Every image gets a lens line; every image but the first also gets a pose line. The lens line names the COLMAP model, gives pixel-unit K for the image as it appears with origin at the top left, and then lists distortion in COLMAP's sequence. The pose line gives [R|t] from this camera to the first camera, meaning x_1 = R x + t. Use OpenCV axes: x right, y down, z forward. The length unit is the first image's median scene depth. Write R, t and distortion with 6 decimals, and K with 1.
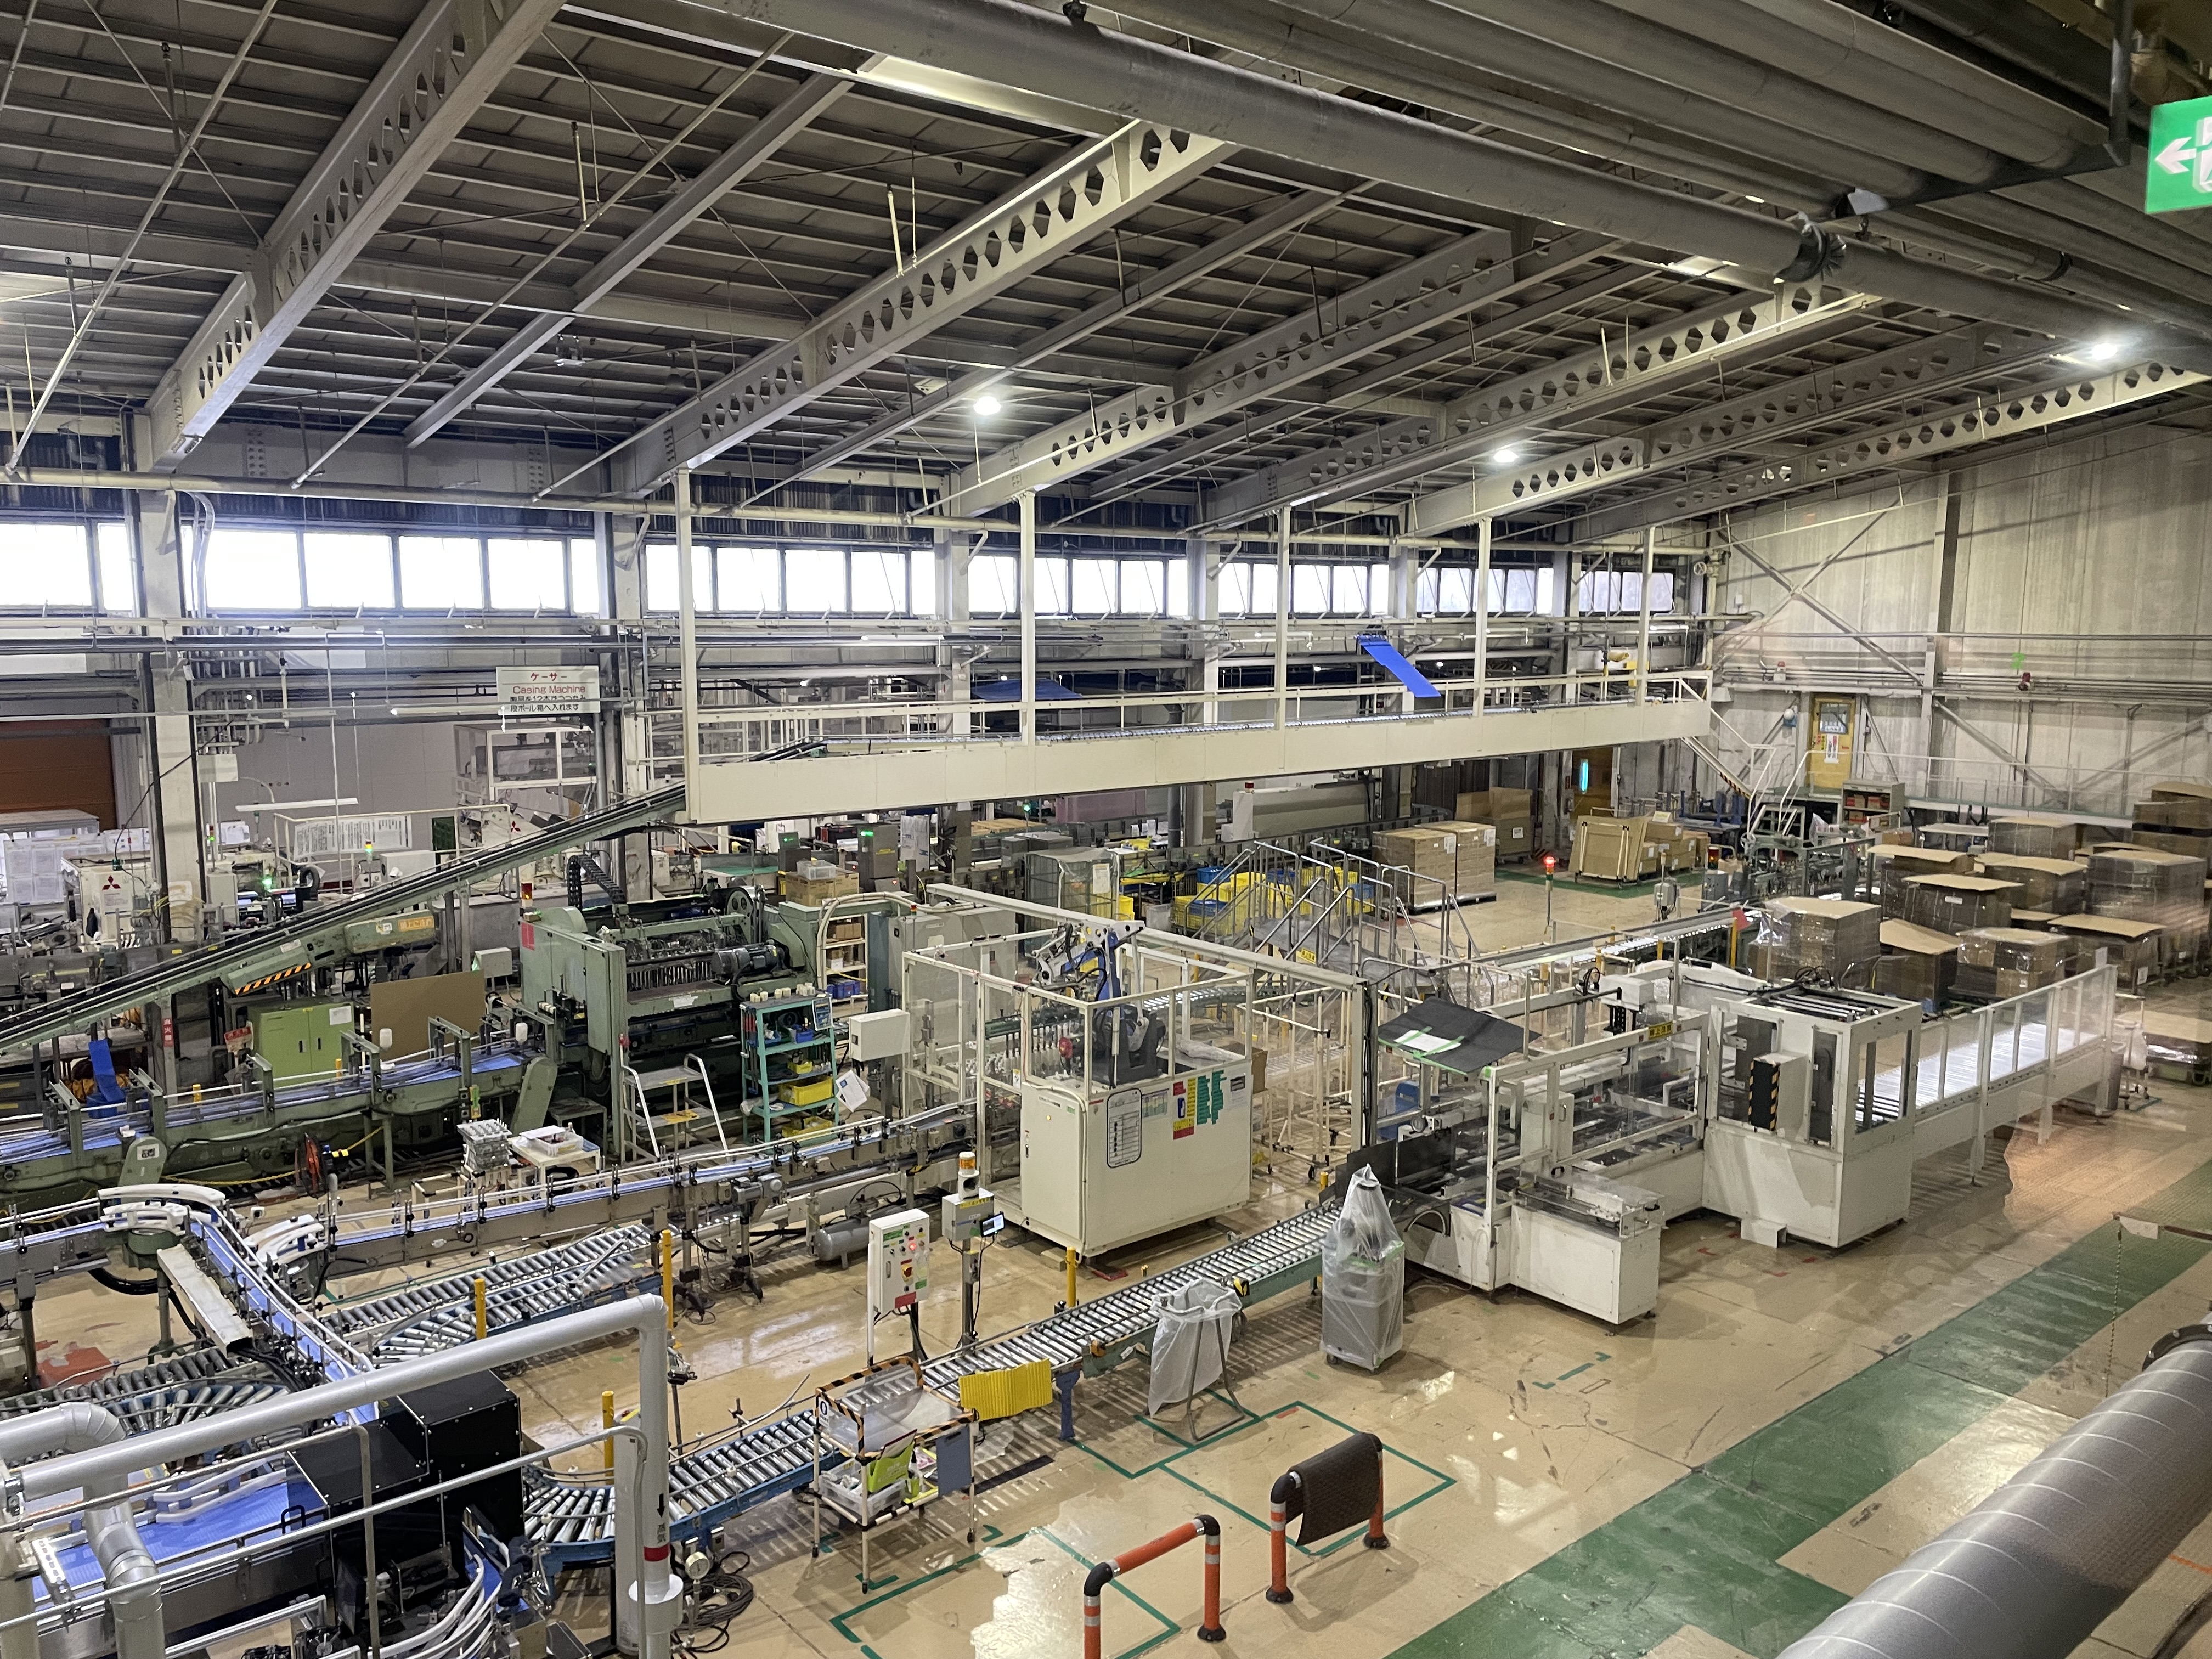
lens RADIAL K [[1697.1, 0, 1107.8], [0, 1697.1, 829.8], [0, 0, 1]] dist [0.096671, -0.119474]
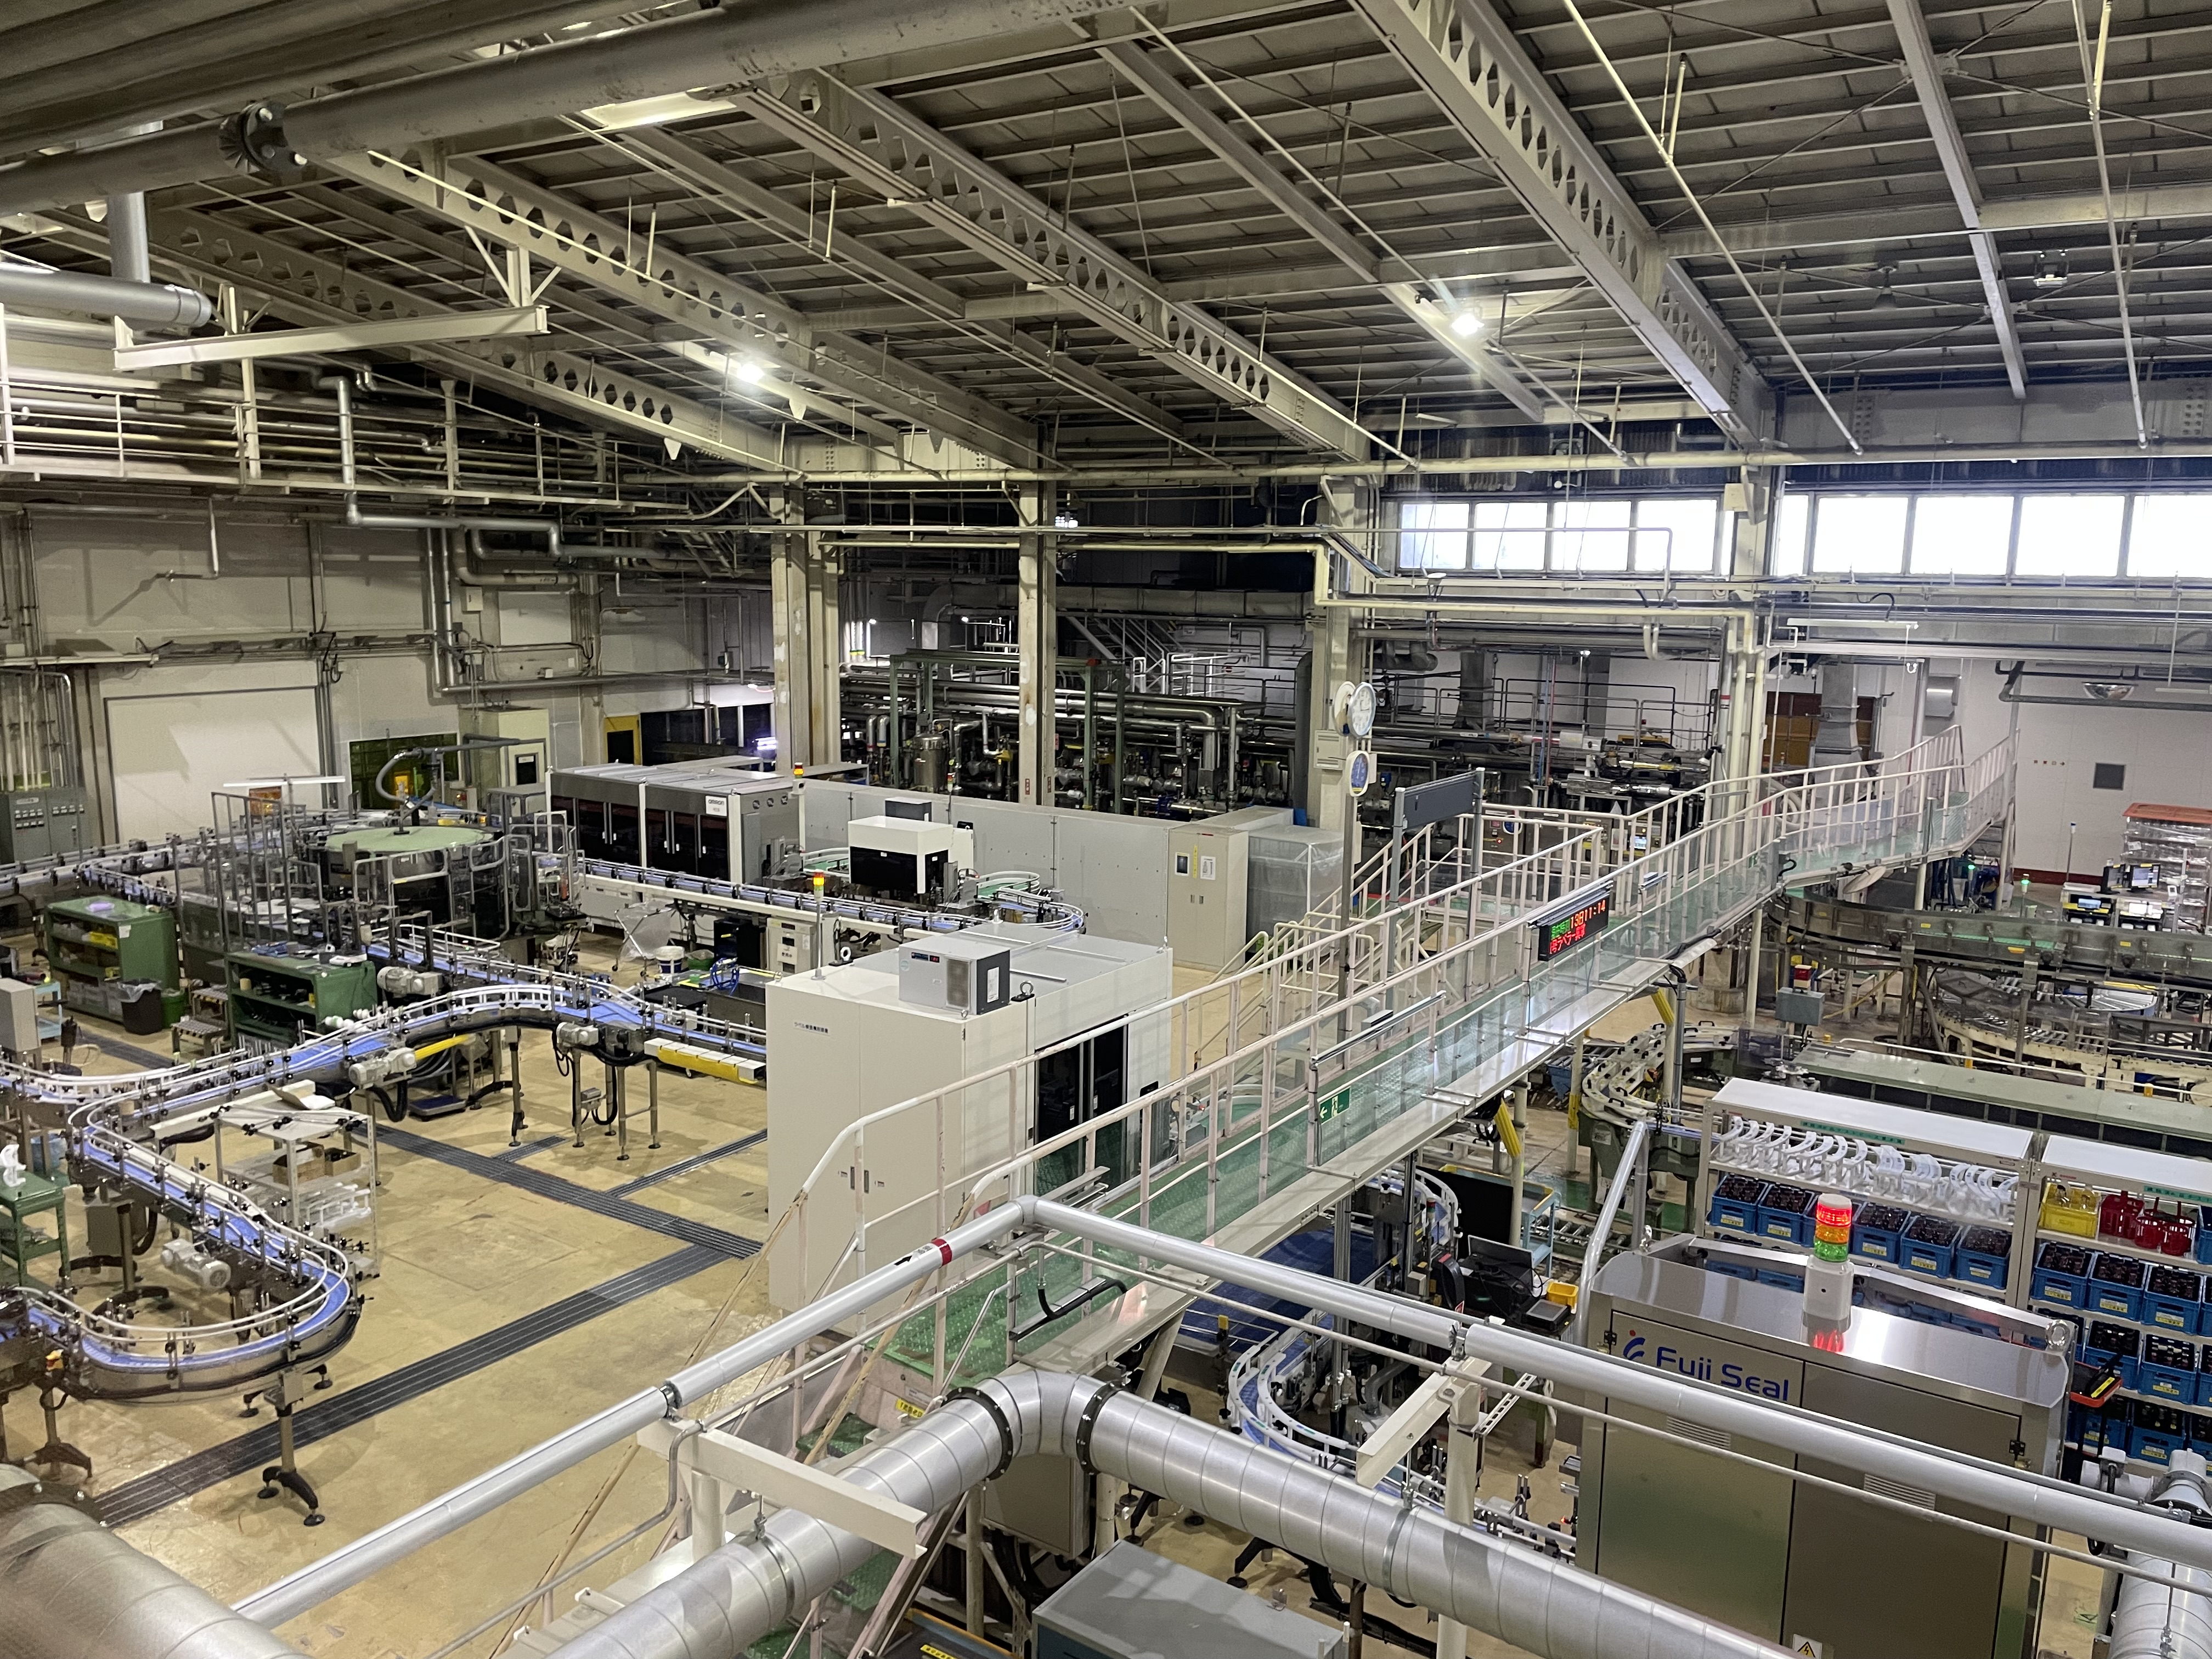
lens RADIAL K [[1697.1, 0, 1103.9], [0, 1697.1, 834.1], [0, 0, 1]] dist [0.096671, -0.119474]
pose [[0.261160, 0.153350, -0.953037, 0.414918], [-0.139212, 0.982963, 0.120017, -0.041963], [0.955205, 0.101330, 0.278058, 0.340540]]
